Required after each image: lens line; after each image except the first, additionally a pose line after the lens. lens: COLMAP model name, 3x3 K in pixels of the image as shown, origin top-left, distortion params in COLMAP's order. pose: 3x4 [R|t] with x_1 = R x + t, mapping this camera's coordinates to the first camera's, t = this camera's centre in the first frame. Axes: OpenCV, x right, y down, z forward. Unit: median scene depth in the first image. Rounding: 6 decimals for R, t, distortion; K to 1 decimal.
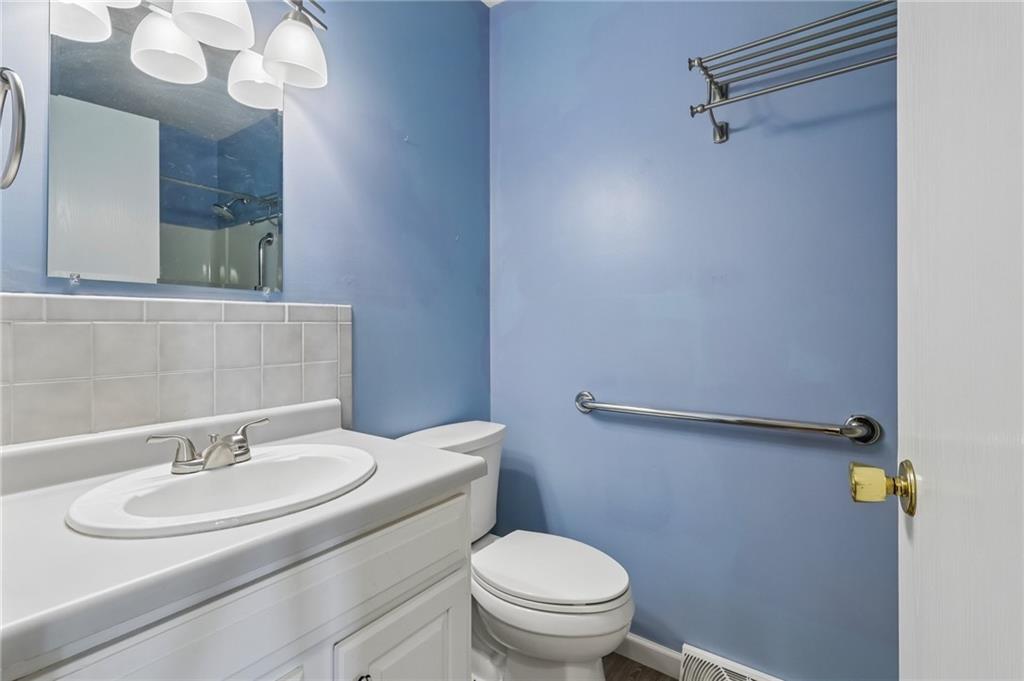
lens RADIAL K [[490.1, 0, 514.7], [0, 490.1, 334.2], [0, 0, 1]] dist [0.002424, -0.002149]
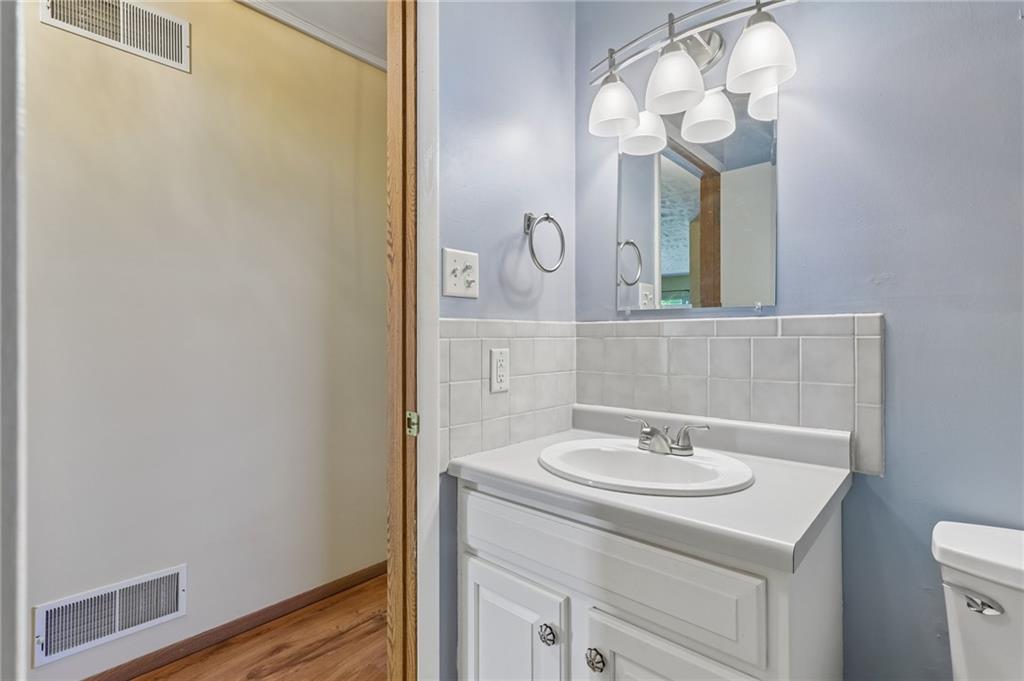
lens RADIAL K [[490.1, 0, 513.4], [0, 490.1, 336.9], [0, 0, 1]] dist [0.002424, -0.002149]
pose [[-0.111050, -0.003009, -0.993810, 0.536819], [-0.017693, 0.999843, -0.001050, -0.013975], [0.993657, 0.017467, -0.111086, 0.597007]]
